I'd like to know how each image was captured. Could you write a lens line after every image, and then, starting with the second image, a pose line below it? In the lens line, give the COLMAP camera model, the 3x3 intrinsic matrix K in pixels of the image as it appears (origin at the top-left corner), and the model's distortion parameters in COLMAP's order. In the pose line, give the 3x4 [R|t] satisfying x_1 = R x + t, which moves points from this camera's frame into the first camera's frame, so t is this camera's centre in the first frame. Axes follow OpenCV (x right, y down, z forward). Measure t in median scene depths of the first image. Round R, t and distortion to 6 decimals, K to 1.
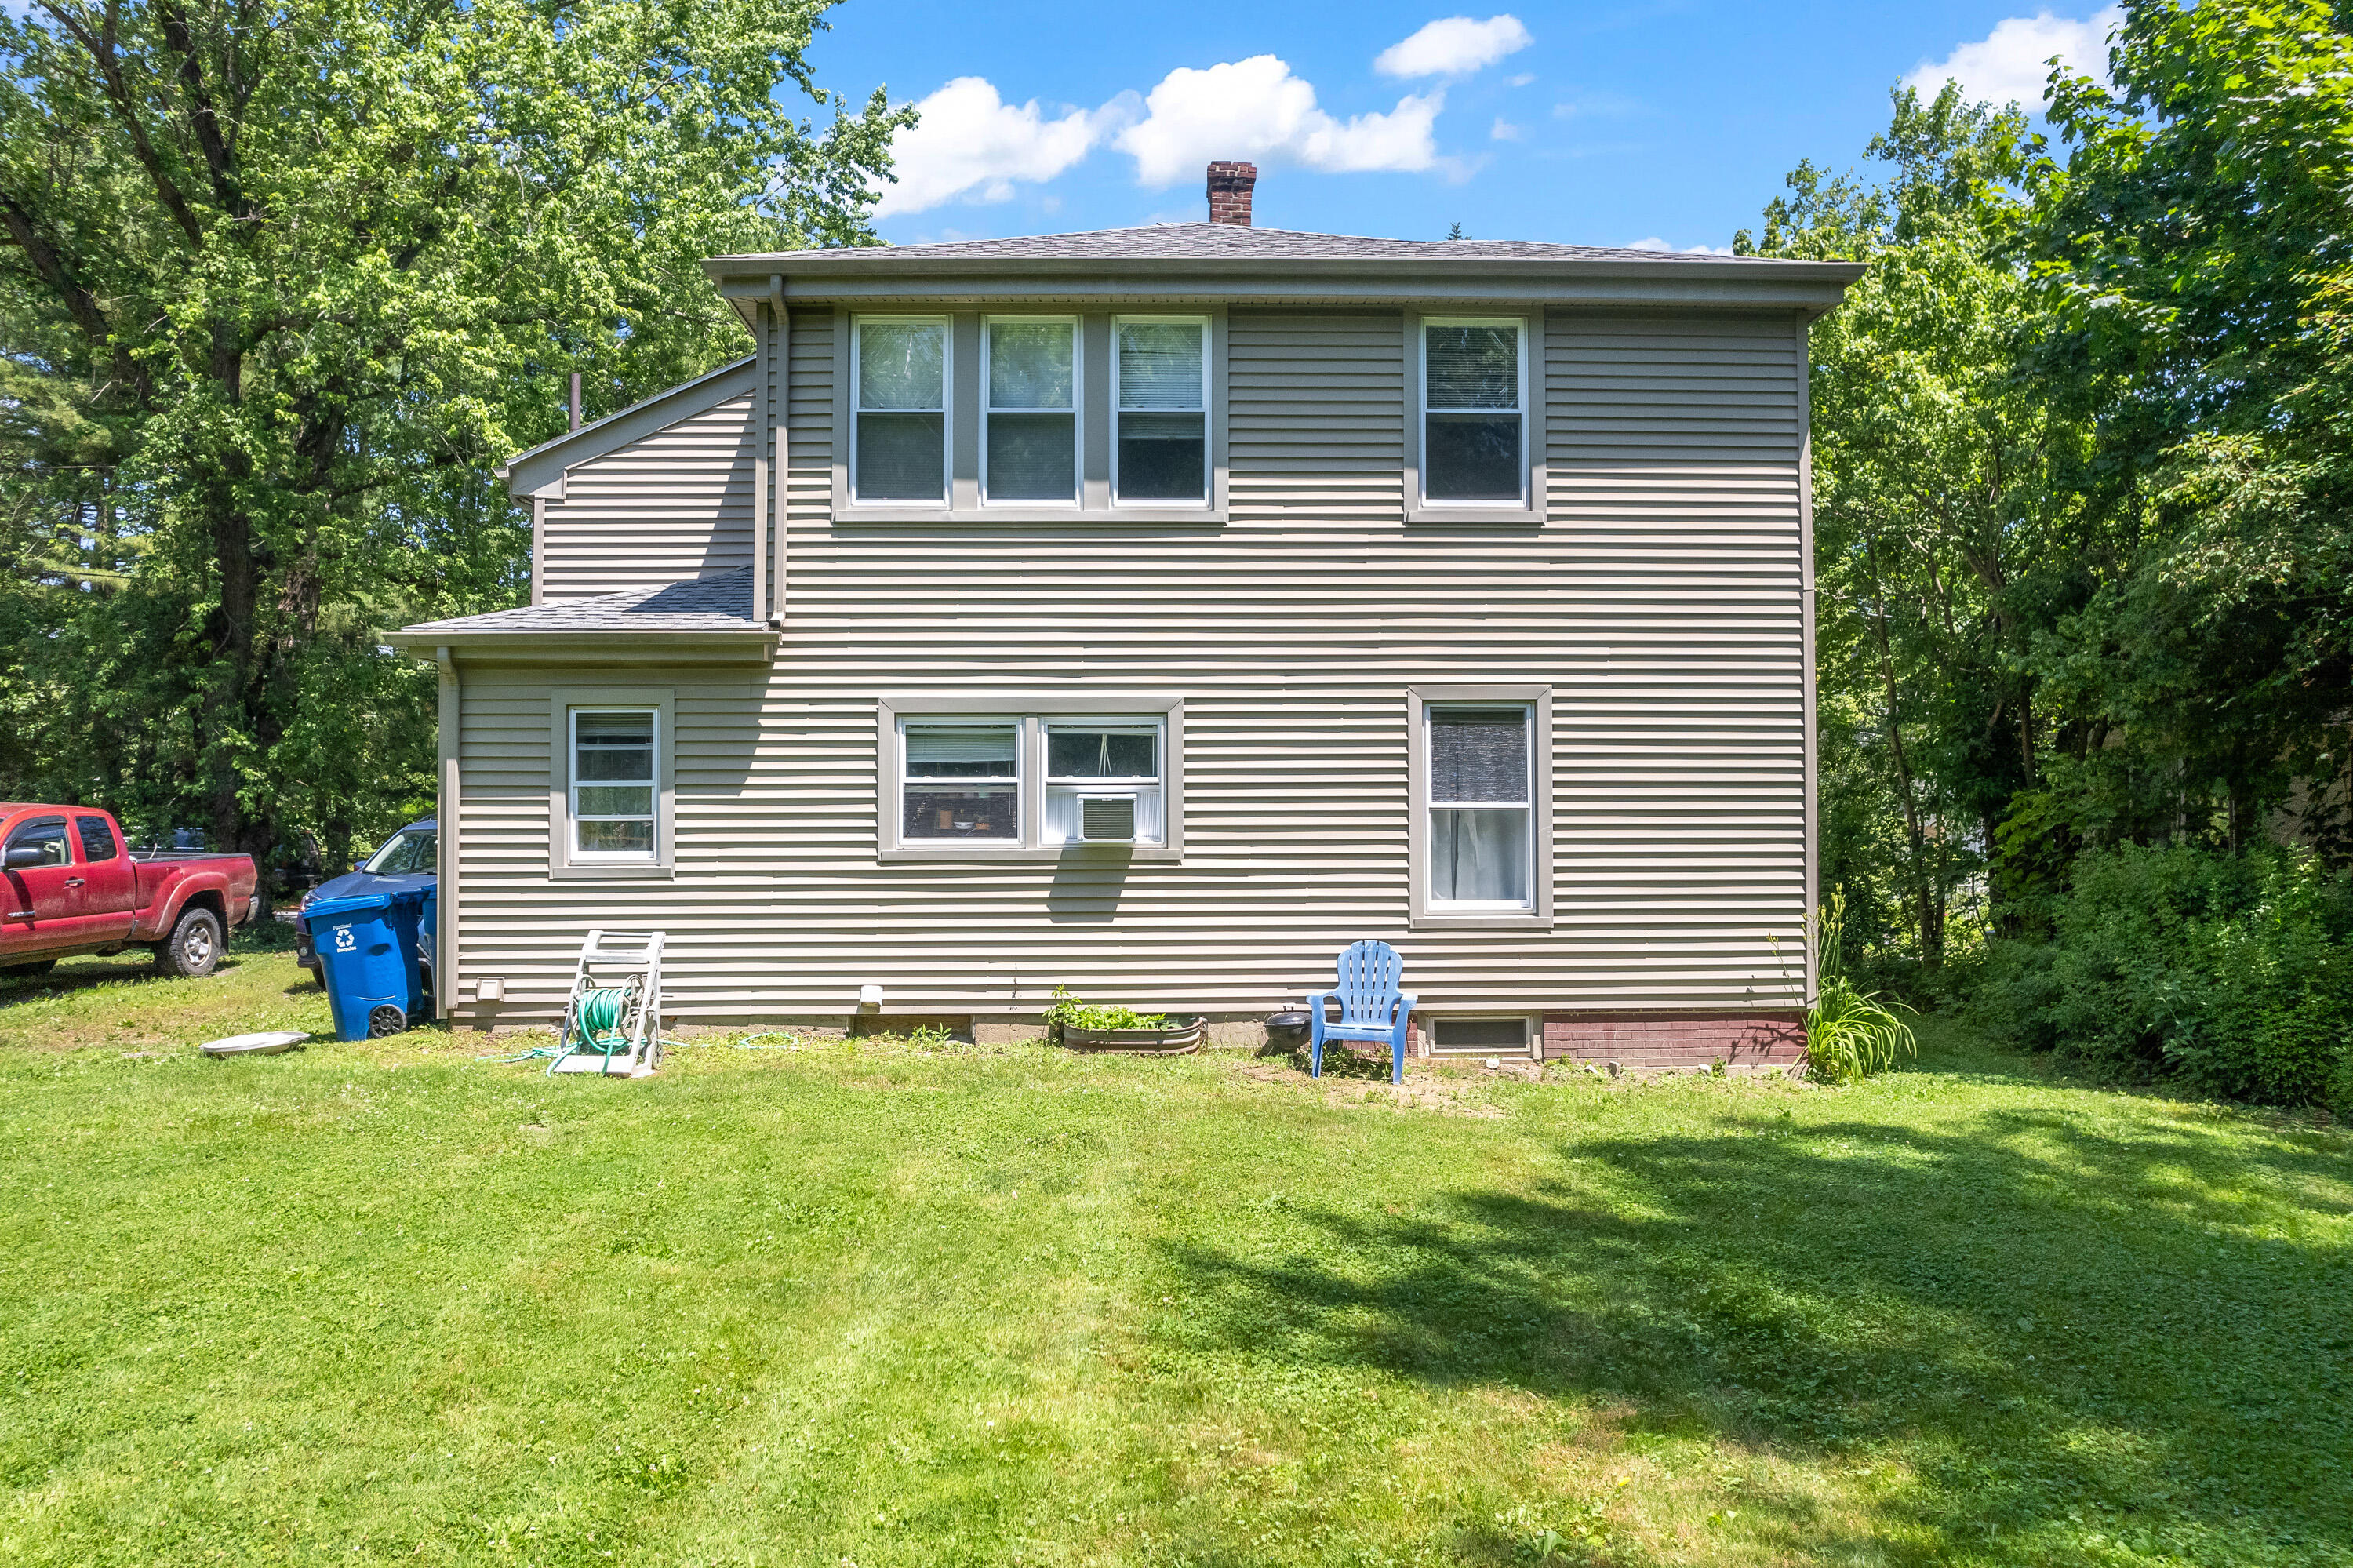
lens RADIAL K [[1521.6, 0, 1177.7], [0, 1521.6, 795.0], [0, 0, 1]] dist [-0.048045, 0.032726]
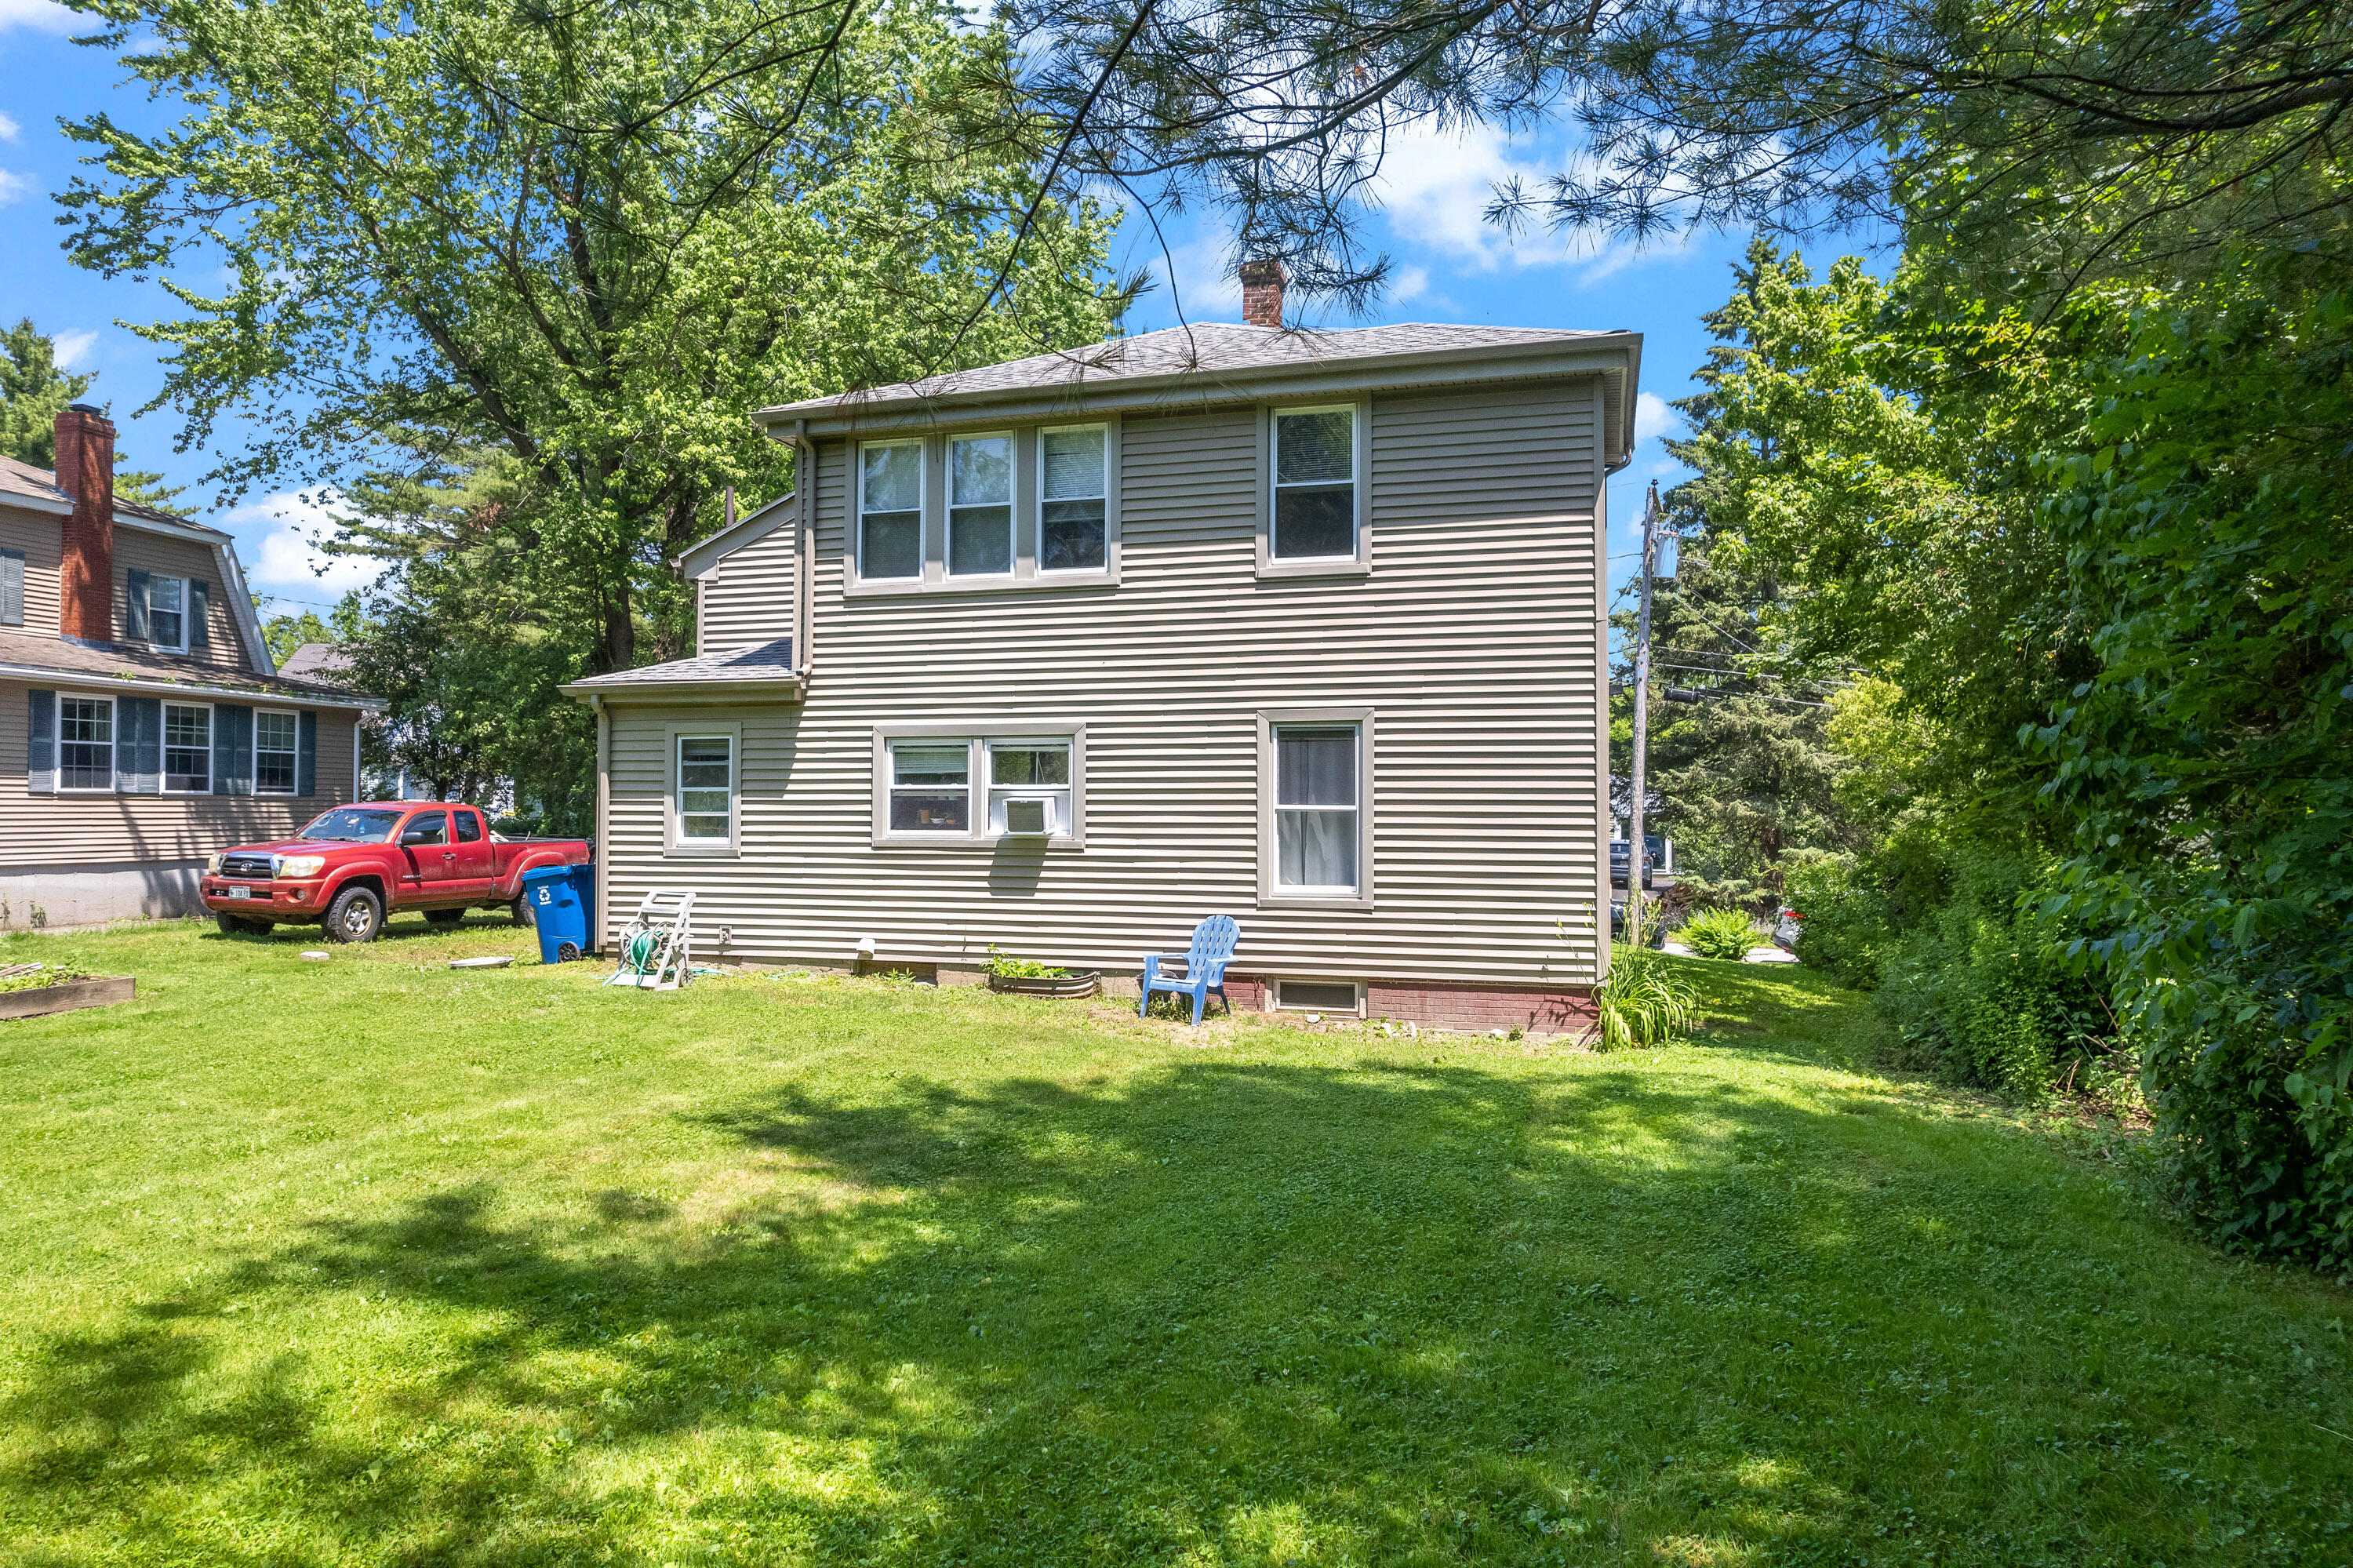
lens RADIAL K [[1521.6, 0, 1164.1], [0, 1521.6, 795.6], [0, 0, 1]] dist [-0.048045, 0.032726]
pose [[0.948128, 0.002150, -0.317880, 0.473951], [-0.001927, 0.999998, 0.001014, -0.003864], [0.317882, -0.000349, 0.948130, -0.196850]]
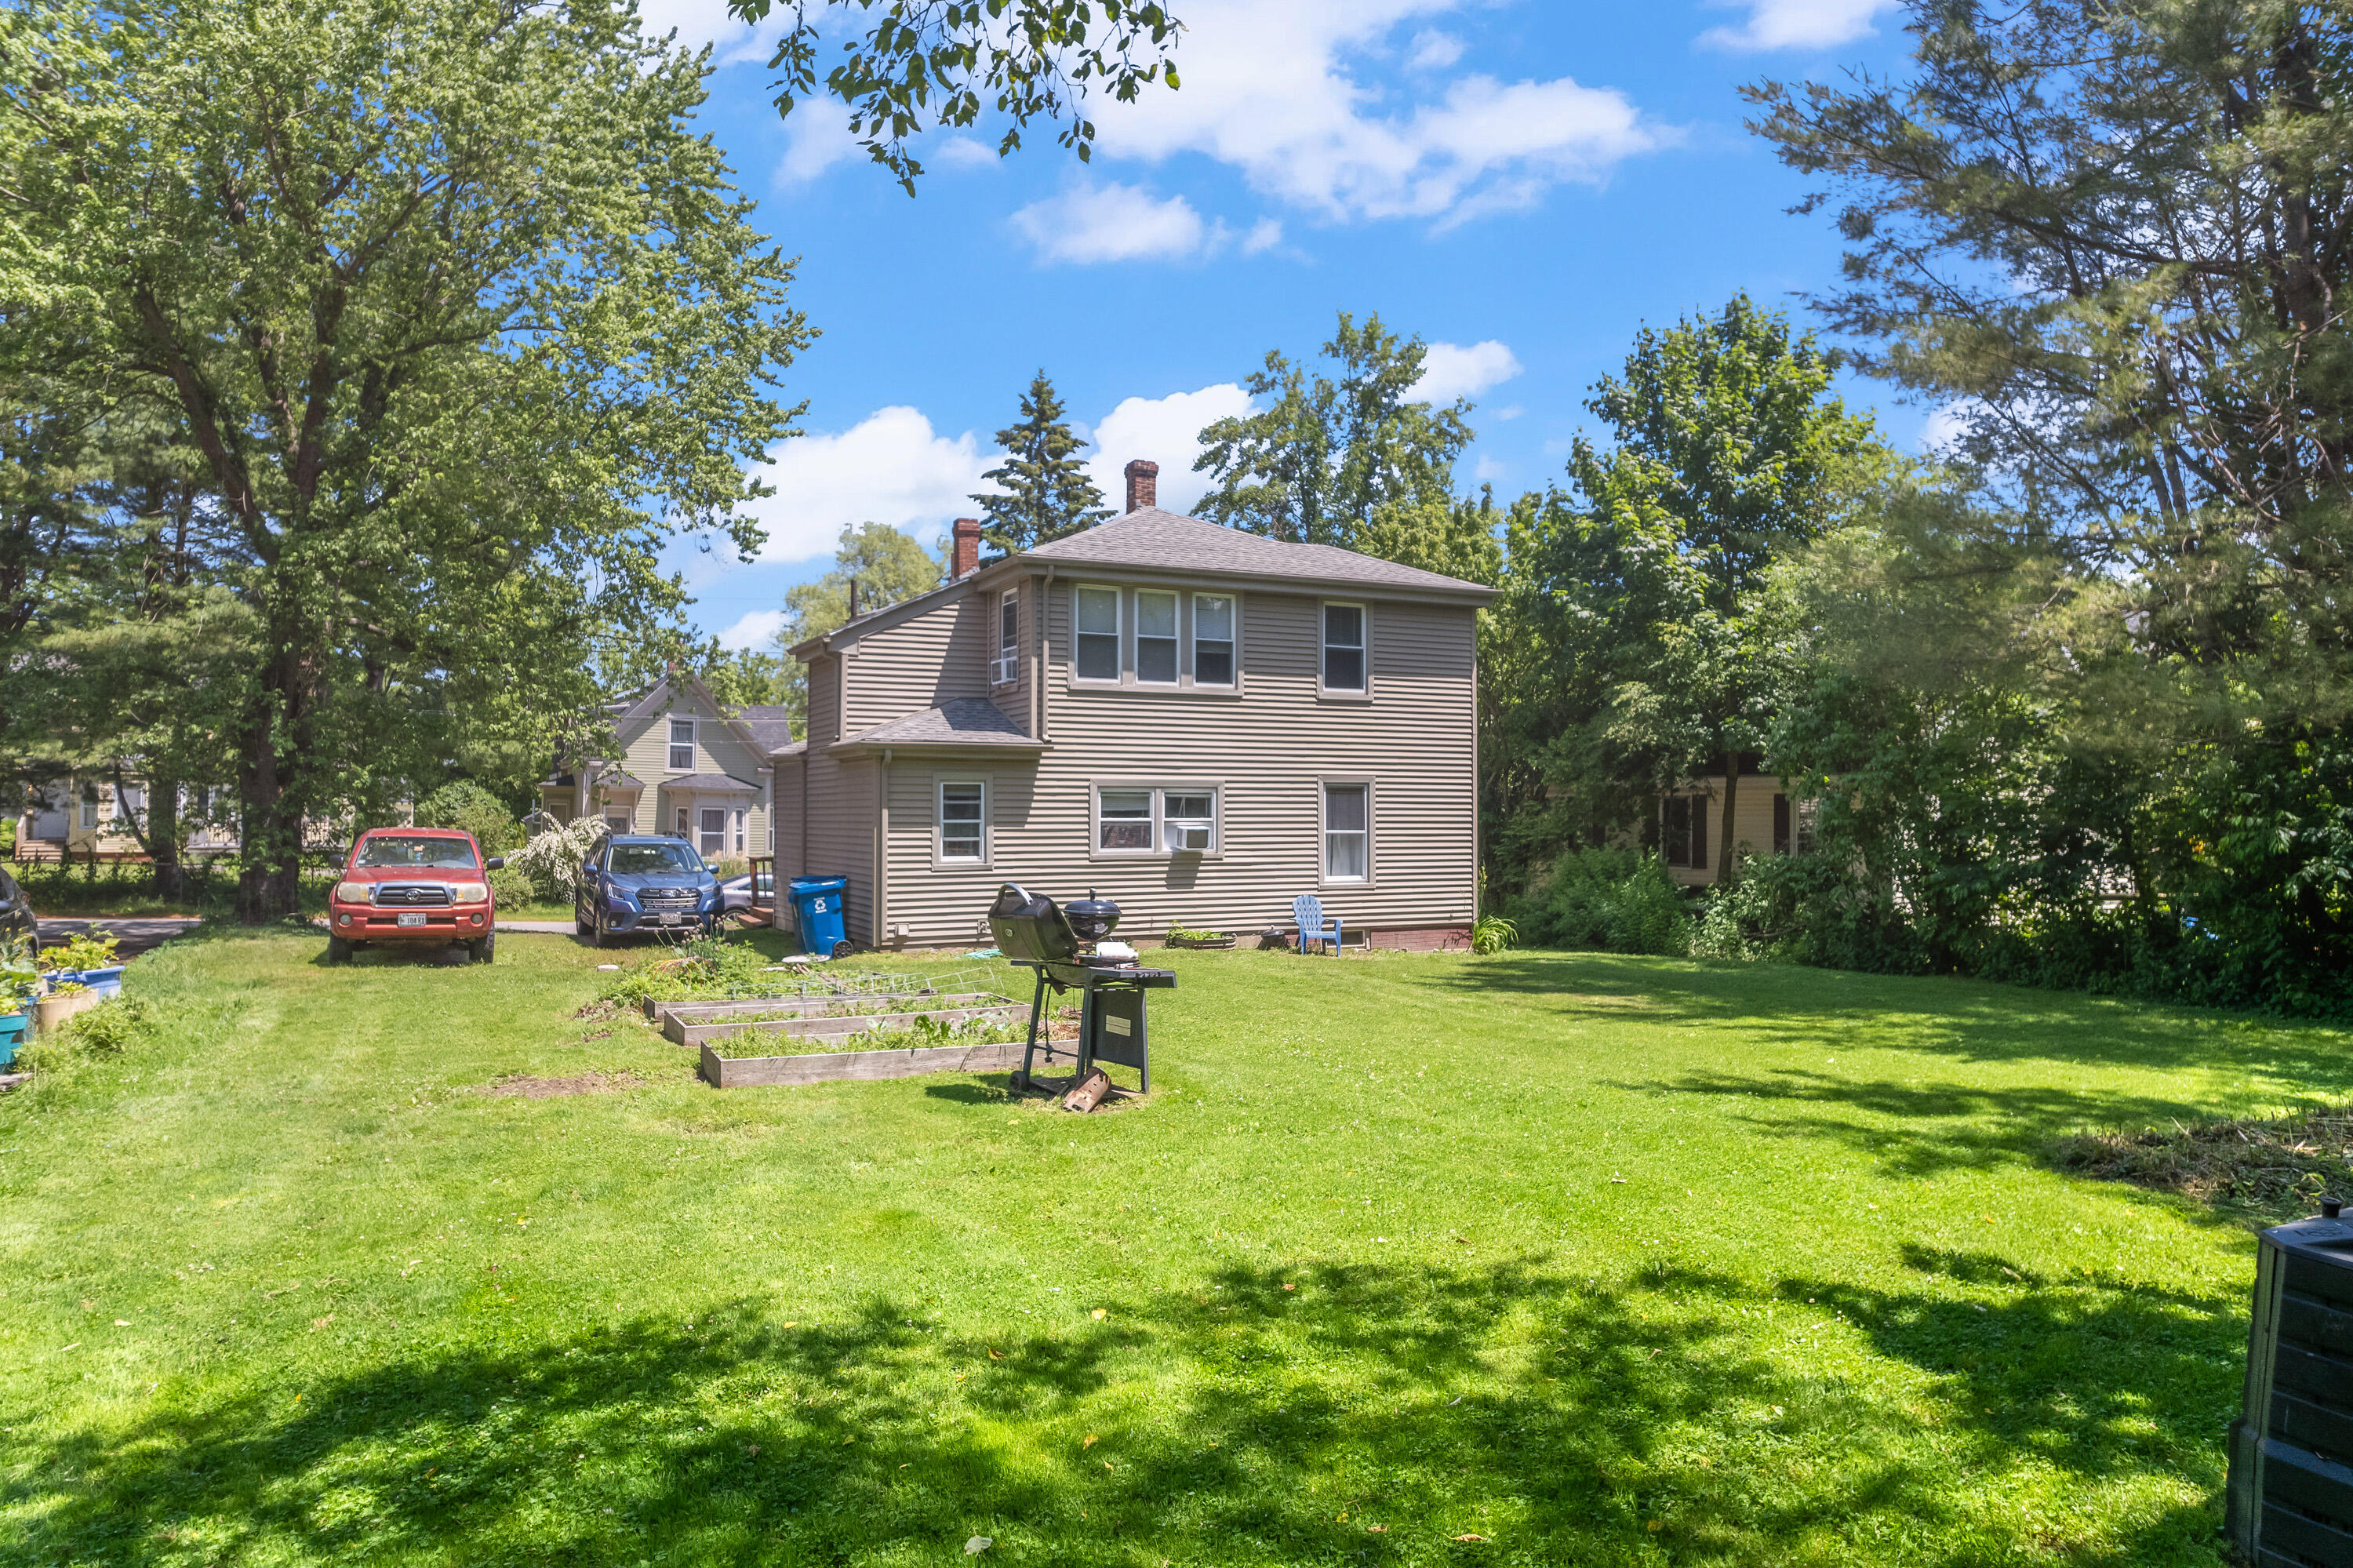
lens RADIAL K [[1521.6, 0, 1177.8], [0, 1521.6, 784.6], [0, 0, 1]] dist [-0.048045, 0.032726]
pose [[0.910289, 0.011877, 0.413803, -0.913395], [-0.008710, 0.999917, -0.009540, -0.037528], [-0.413882, 0.005080, 0.910317, -0.863734]]
